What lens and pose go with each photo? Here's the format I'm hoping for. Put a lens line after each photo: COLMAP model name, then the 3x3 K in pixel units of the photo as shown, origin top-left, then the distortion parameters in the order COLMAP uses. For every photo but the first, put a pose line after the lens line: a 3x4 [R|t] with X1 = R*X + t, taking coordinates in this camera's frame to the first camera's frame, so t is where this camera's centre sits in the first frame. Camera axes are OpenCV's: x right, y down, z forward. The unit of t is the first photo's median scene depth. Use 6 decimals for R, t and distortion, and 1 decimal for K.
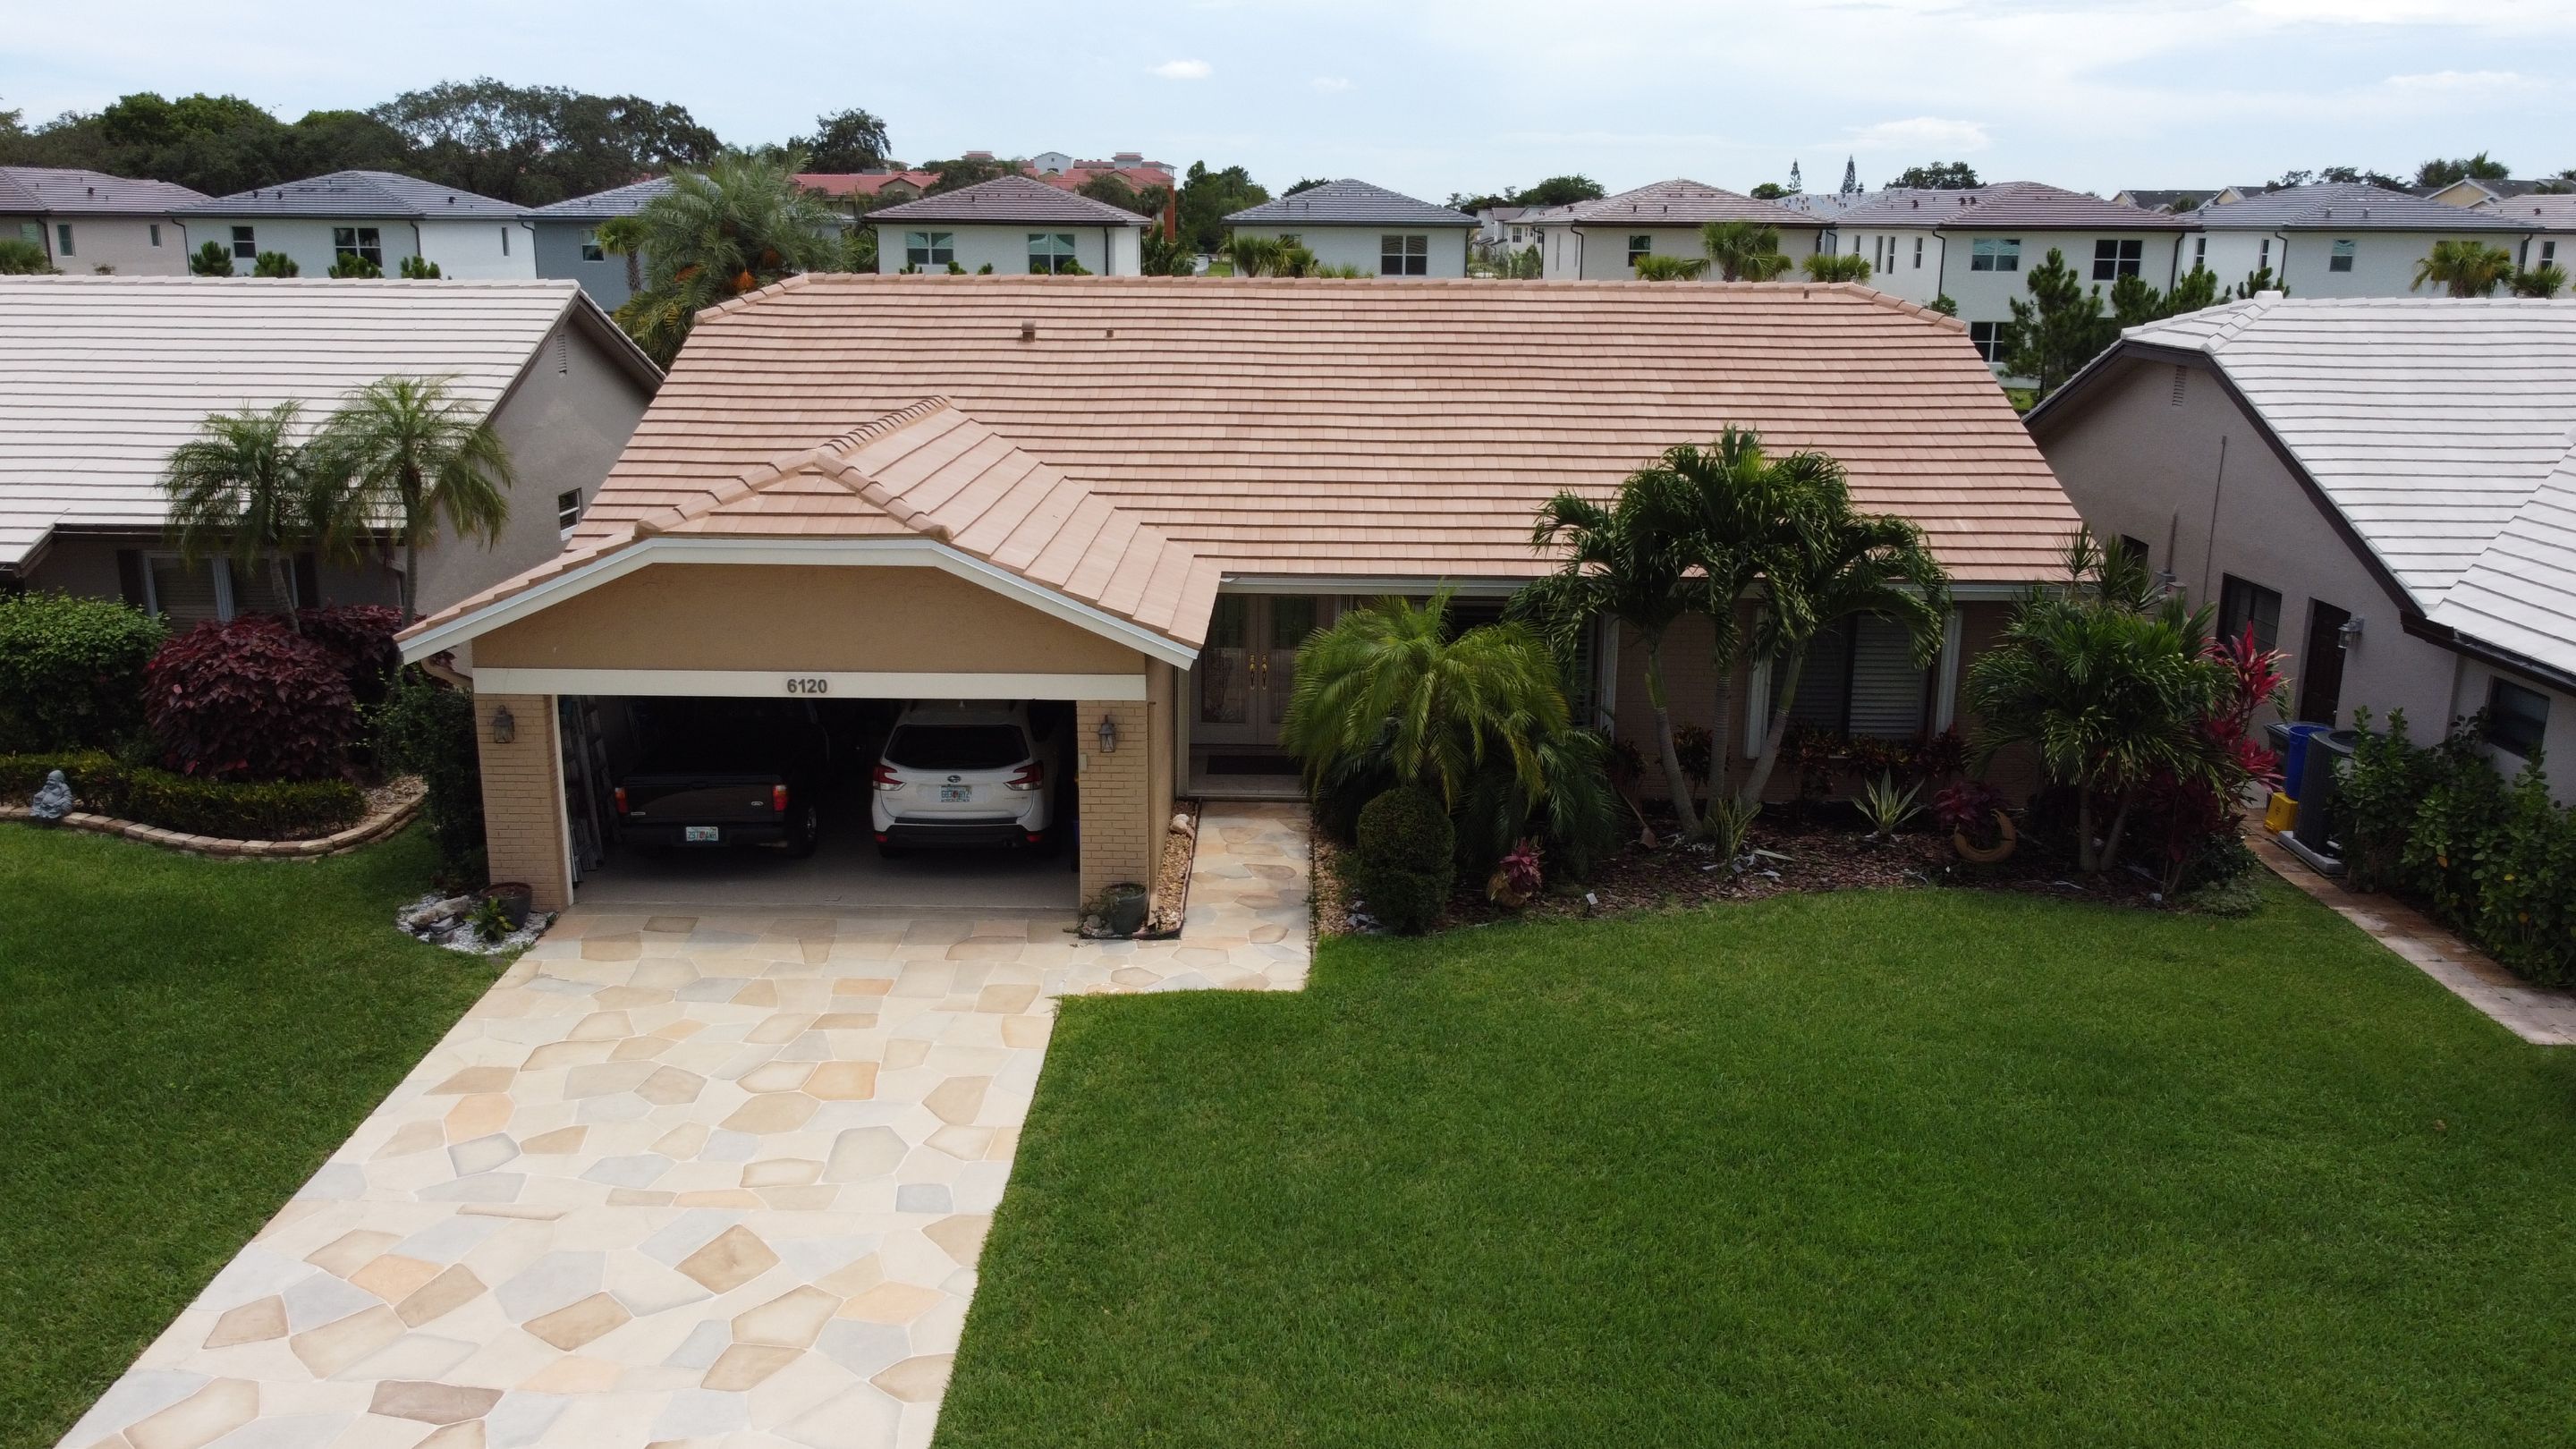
lens RADIAL K [[1963.8, 0, 1288.0], [0, 1963.8, 724.5], [0, 0, 1]] dist [-0.000012, 0.006225]
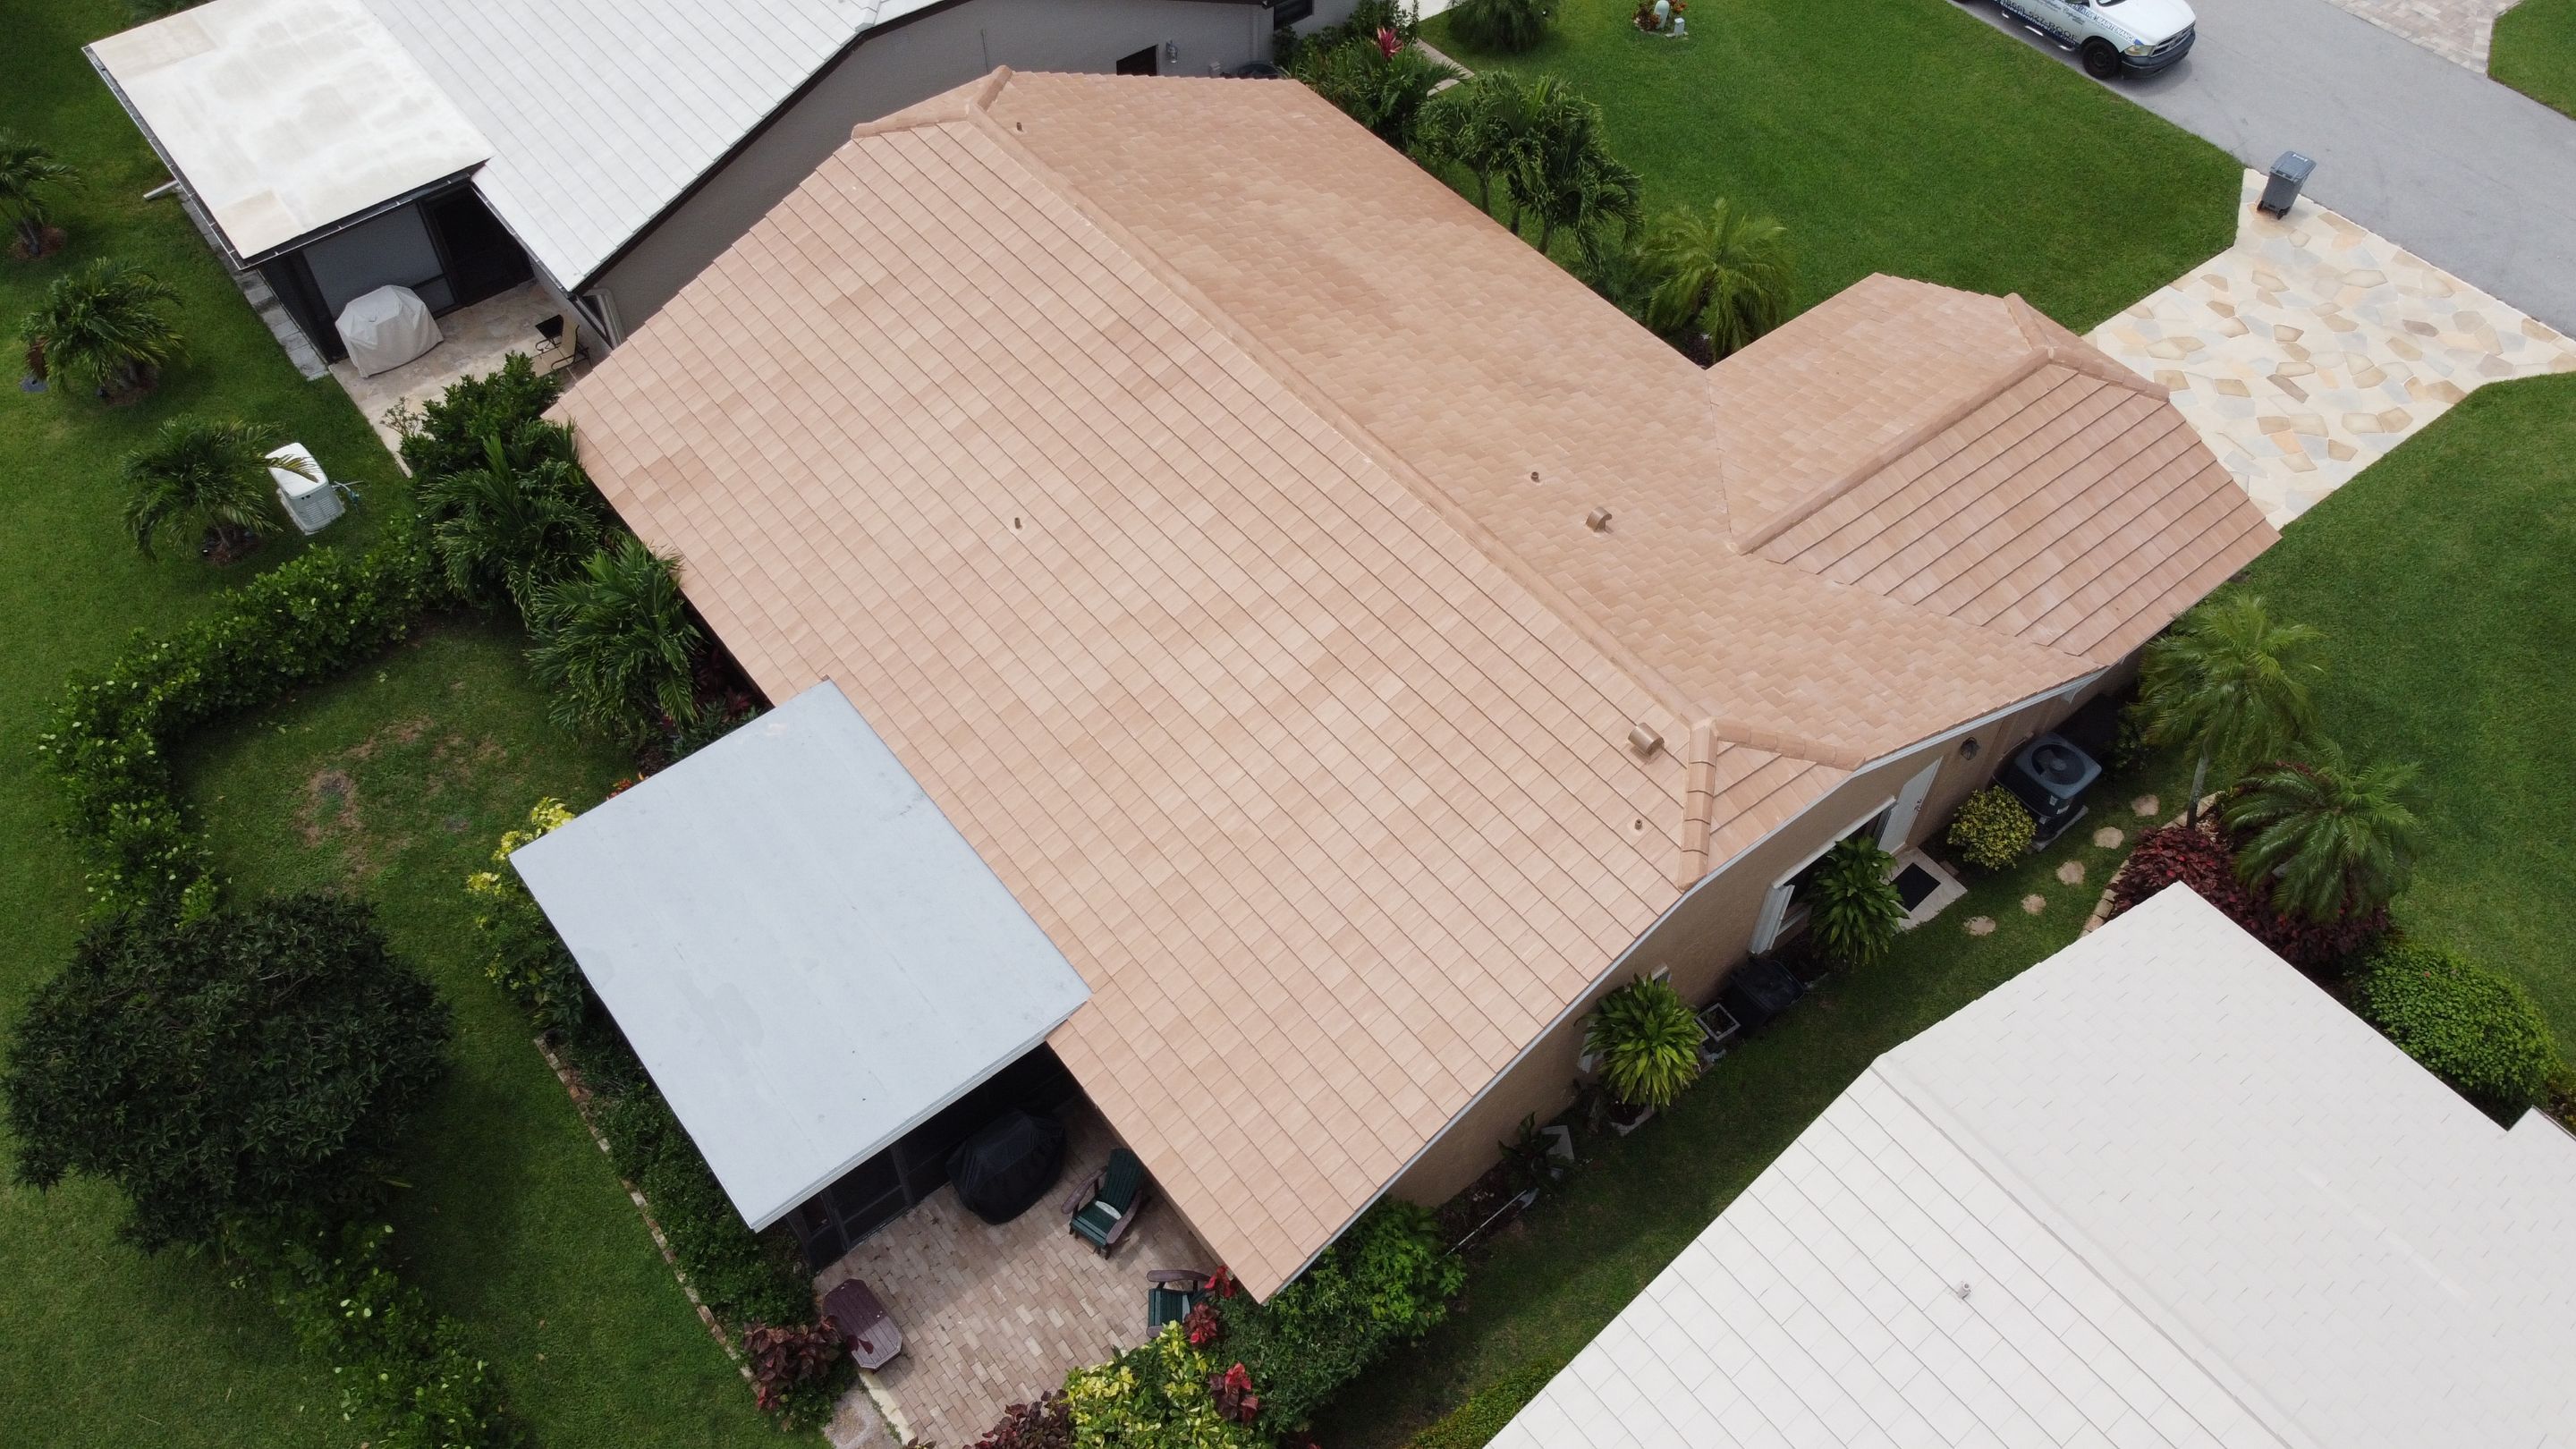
lens RADIAL K [[1941.3, 0, 1288.5], [0, 1941.3, 712.2], [0, 0, 1]] dist [0.009031, -0.009628]
pose [[-0.628559, -0.608602, 0.484270, -0.806151], [0.181387, 0.490769, 0.852200, -1.445568], [-0.756315, 0.623498, -0.198085, 2.022417]]
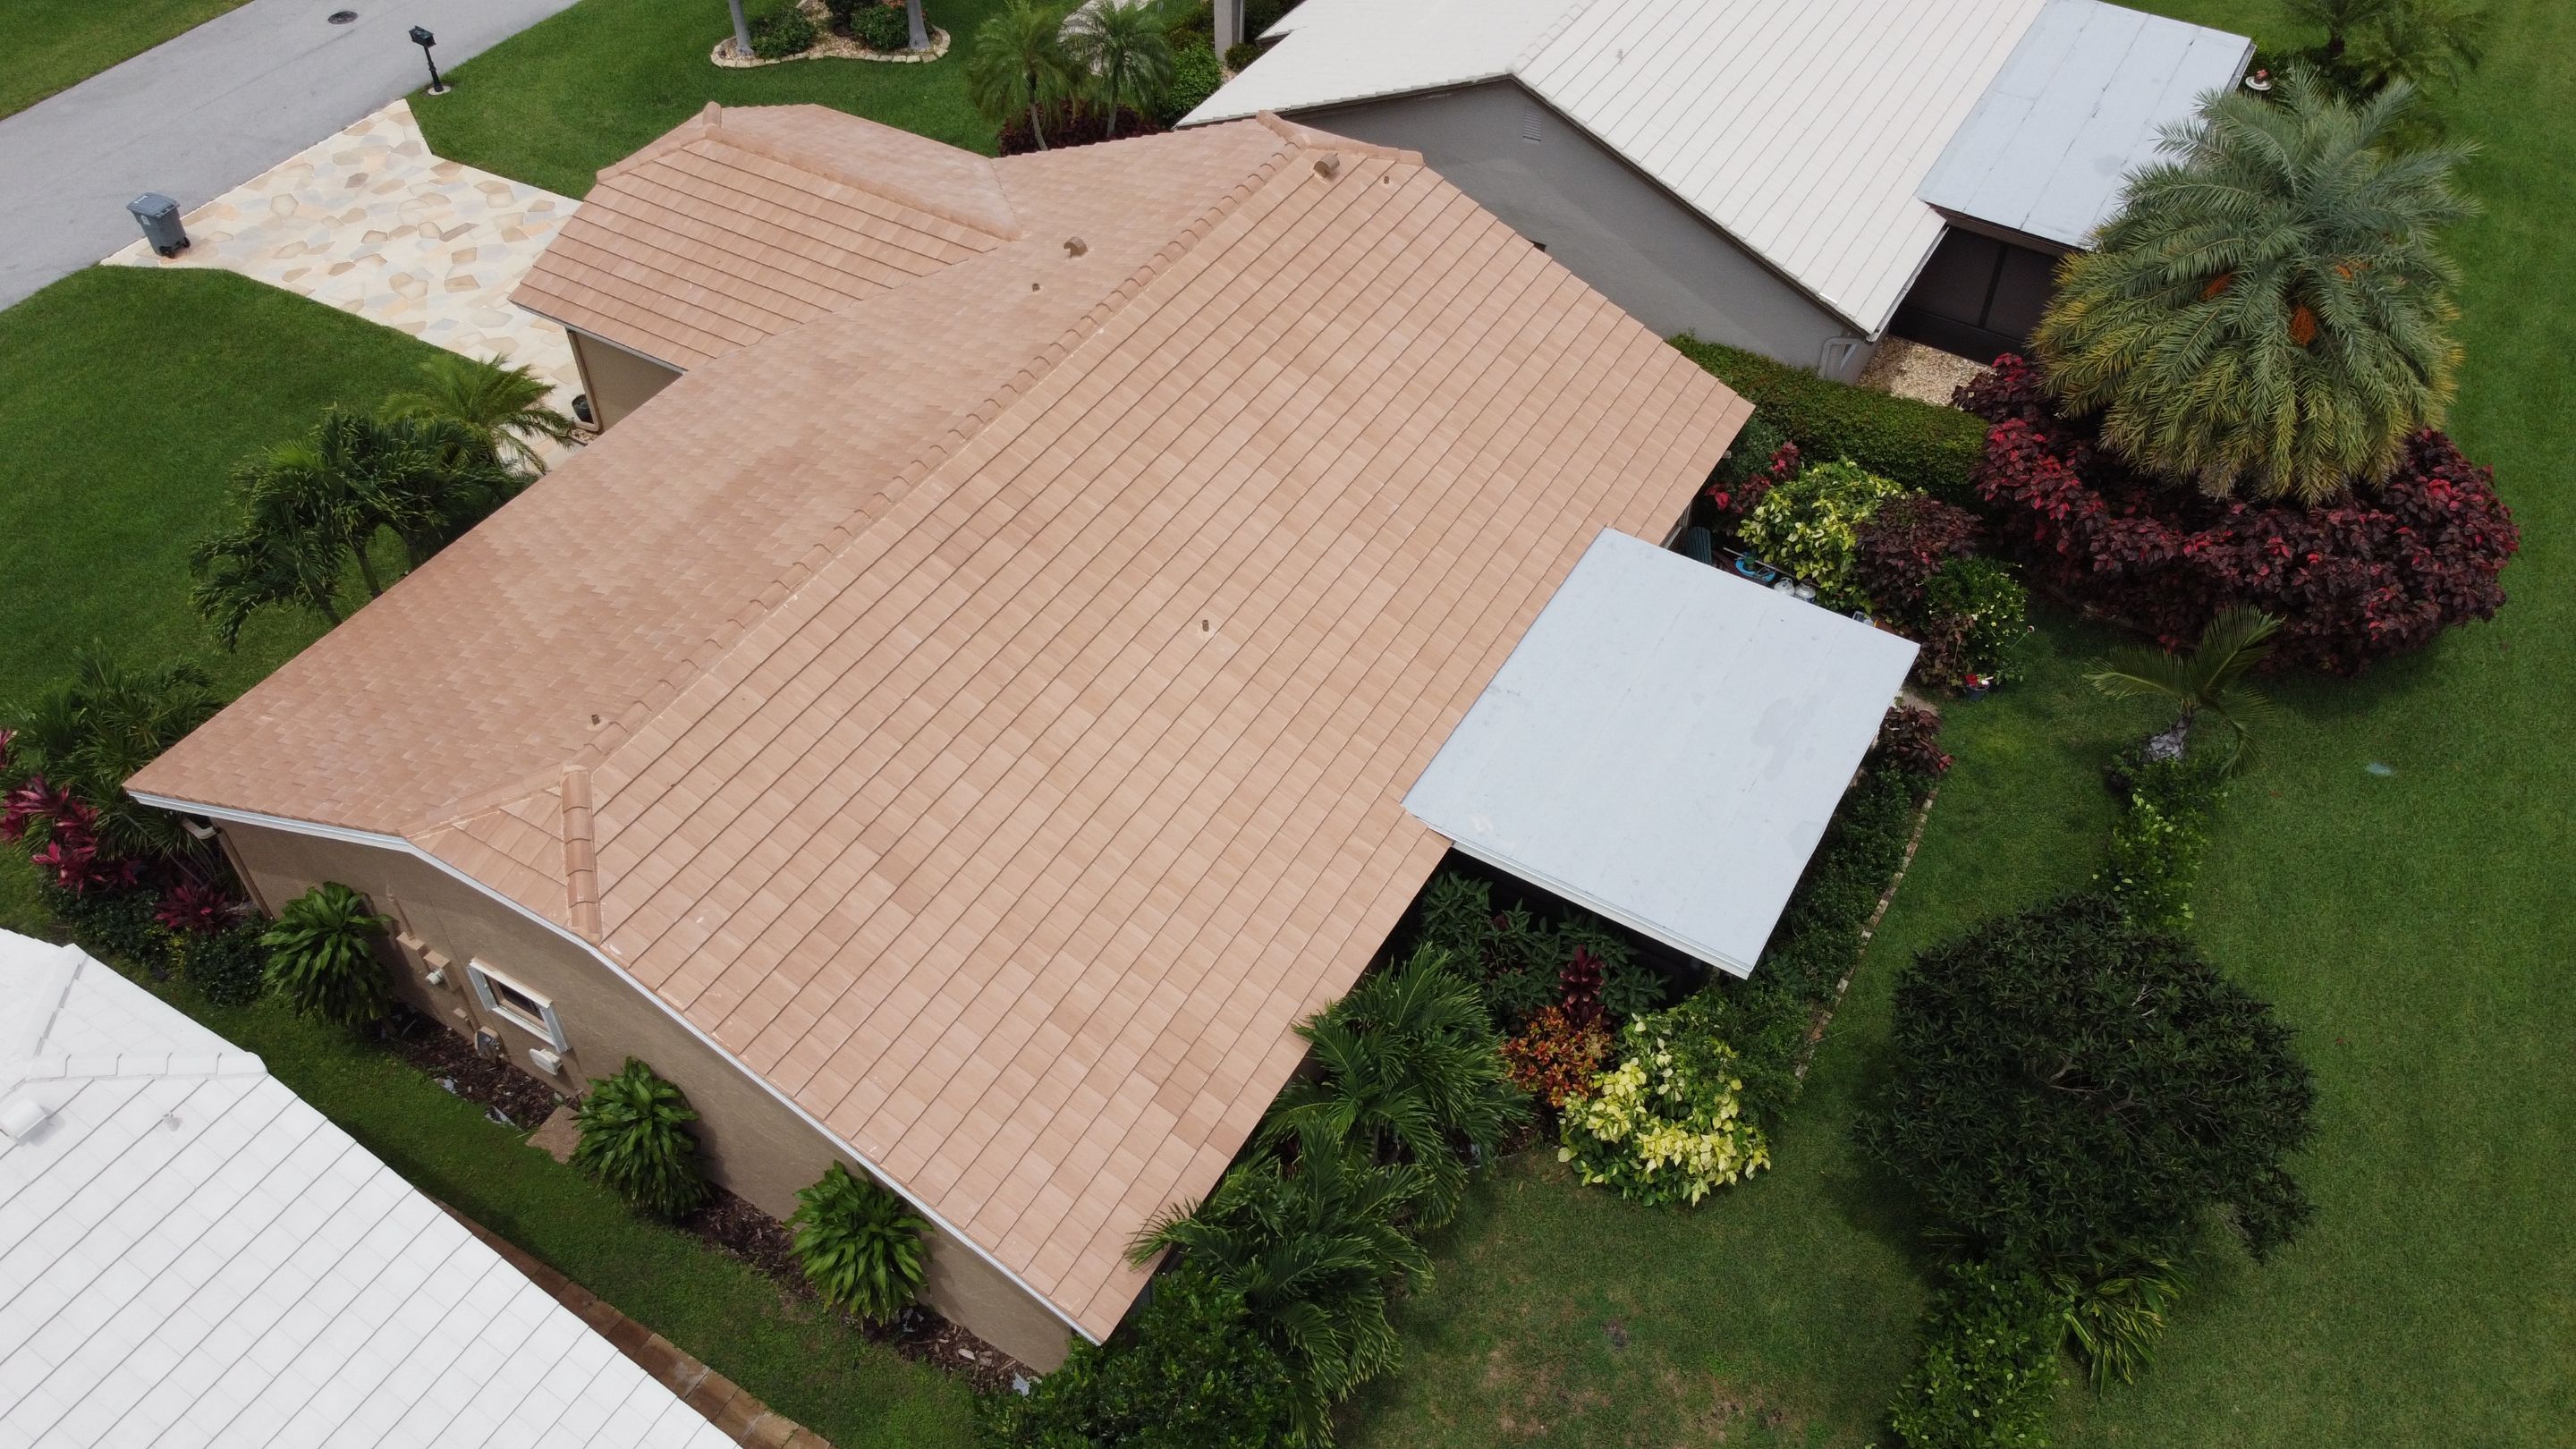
lens RADIAL K [[1941.3, 0, 1288.5], [0, 1941.3, 712.2], [0, 0, 1]] dist [0.009031, -0.009628]
pose [[-0.496758, 0.606509, -0.620788, 0.921922], [-0.222639, 0.602295, 0.766598, -1.321570], [0.838846, 0.519025, -0.164163, 2.097969]]
